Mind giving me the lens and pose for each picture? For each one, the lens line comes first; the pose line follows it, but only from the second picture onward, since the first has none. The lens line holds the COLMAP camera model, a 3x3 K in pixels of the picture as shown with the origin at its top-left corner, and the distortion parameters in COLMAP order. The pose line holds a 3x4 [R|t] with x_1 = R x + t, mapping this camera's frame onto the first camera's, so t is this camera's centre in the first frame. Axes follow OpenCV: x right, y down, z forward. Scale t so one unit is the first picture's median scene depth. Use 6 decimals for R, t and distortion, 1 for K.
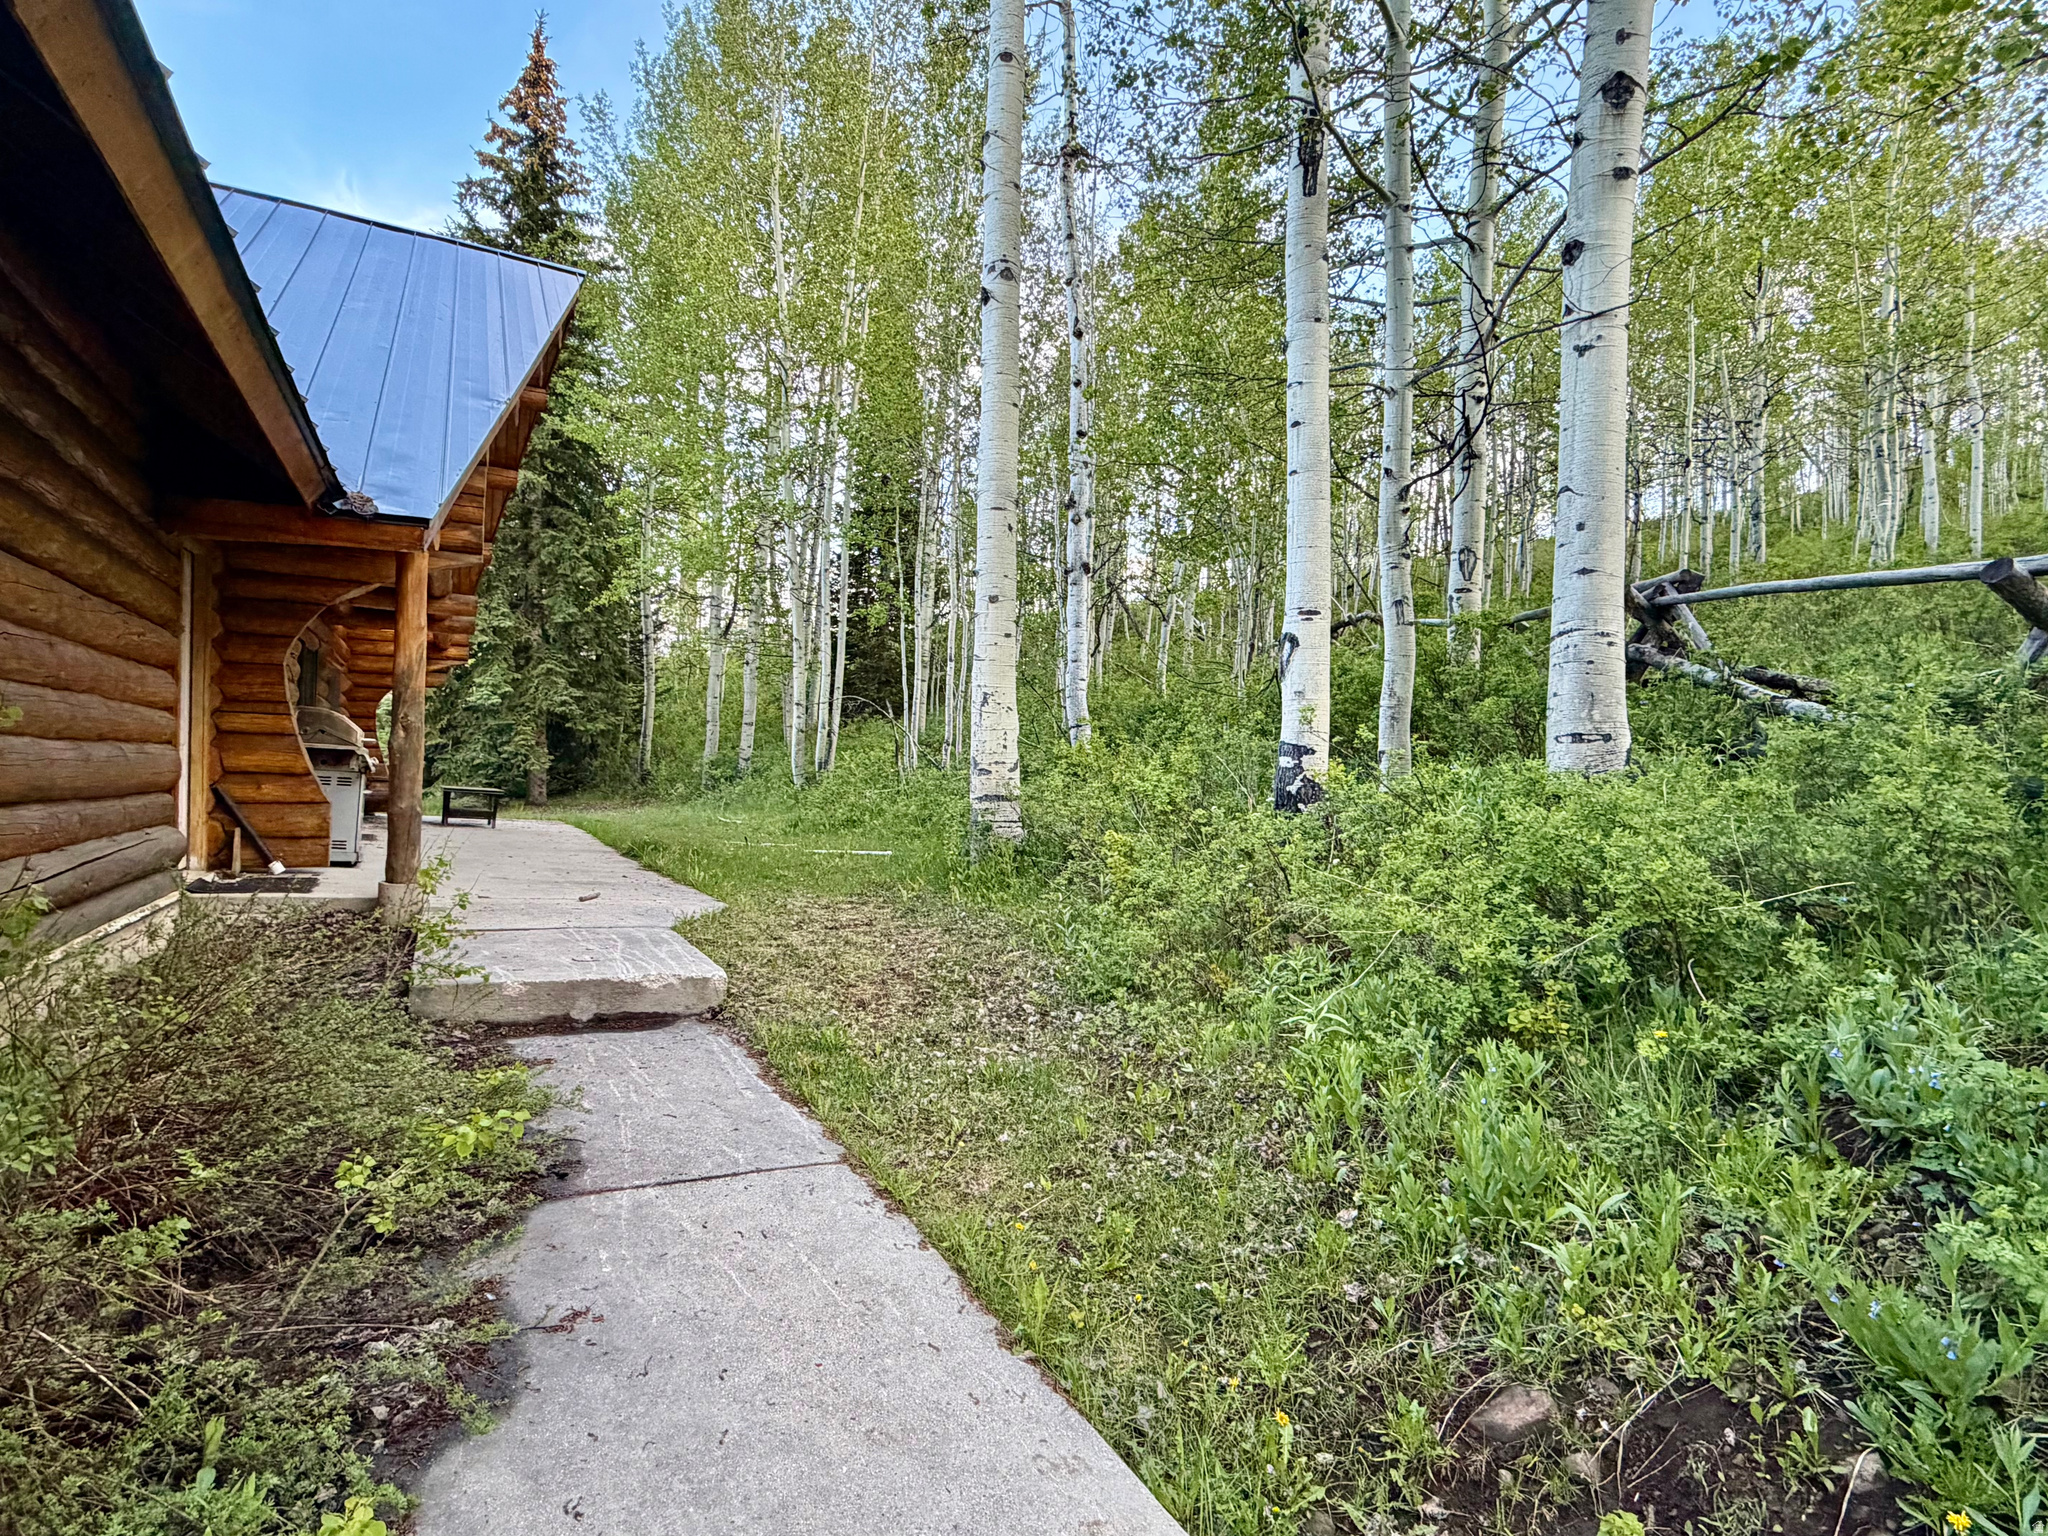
lens RADIAL K [[1121.1, 0, 1024.0], [0, 1121.1, 768.0], [0, 0, 1]] dist [0.000981, 0.000676]
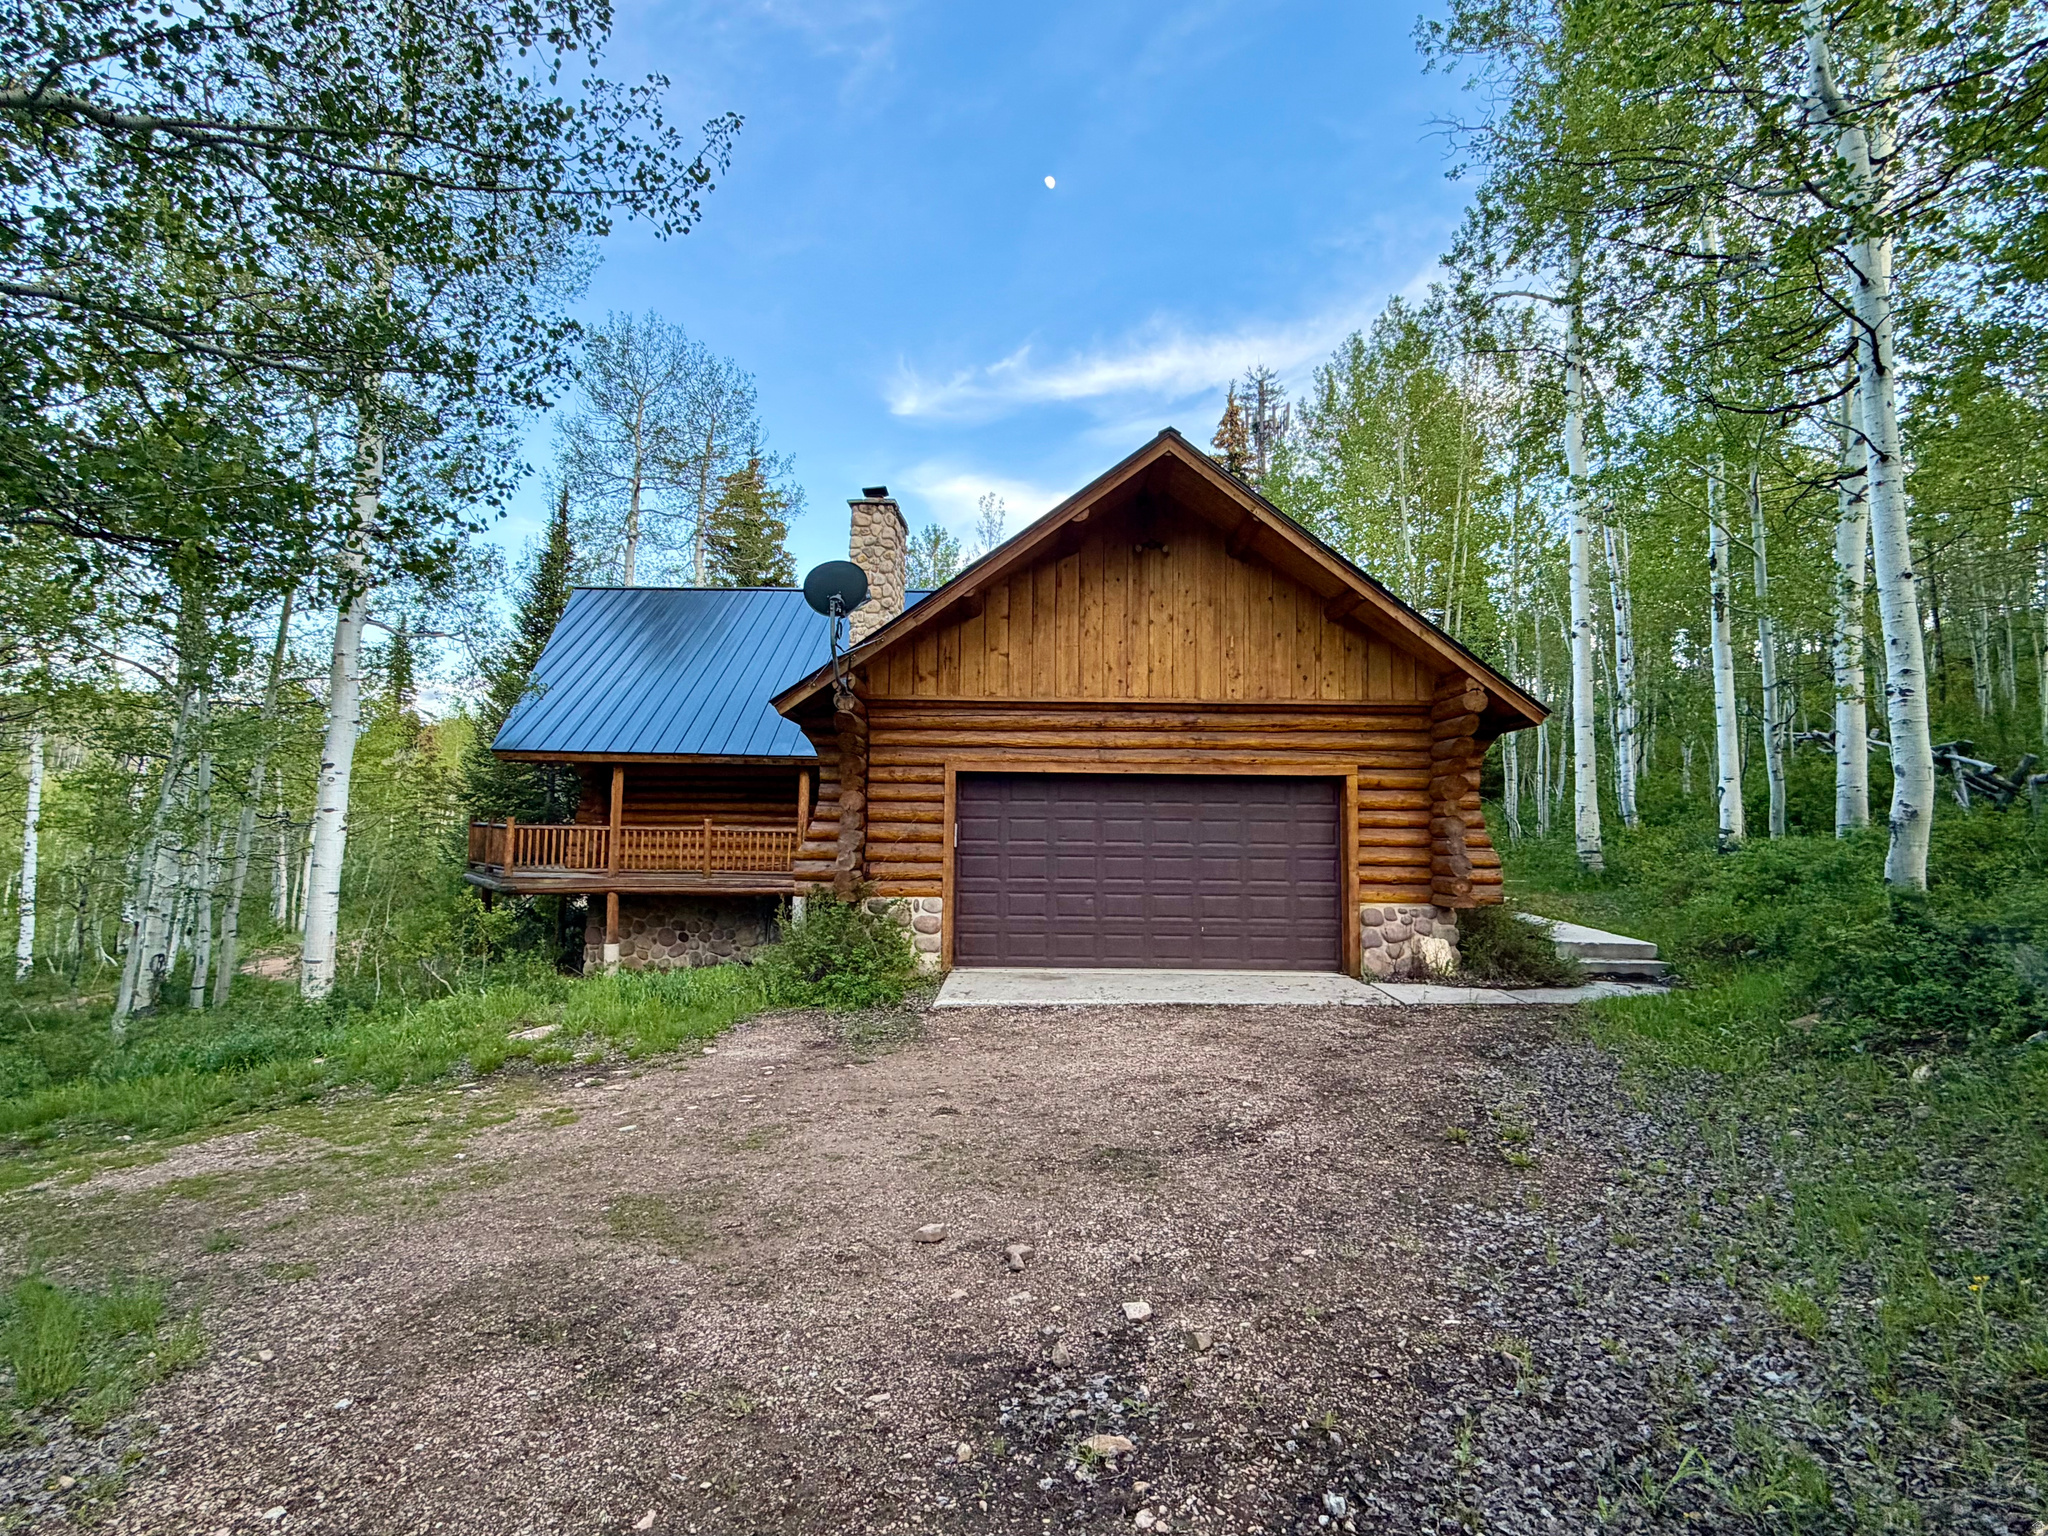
lens RADIAL K [[1057.2, 0, 1024.0], [0, 1057.2, 768.0], [0, 0, 1]] dist [0.003147, 0.000423]
pose [[0.890389, -0.042897, -0.453175, -0.067484], [0.013956, 0.997654, -0.067017, -0.015793], [0.454986, 0.053347, 0.888899, -1.457416]]
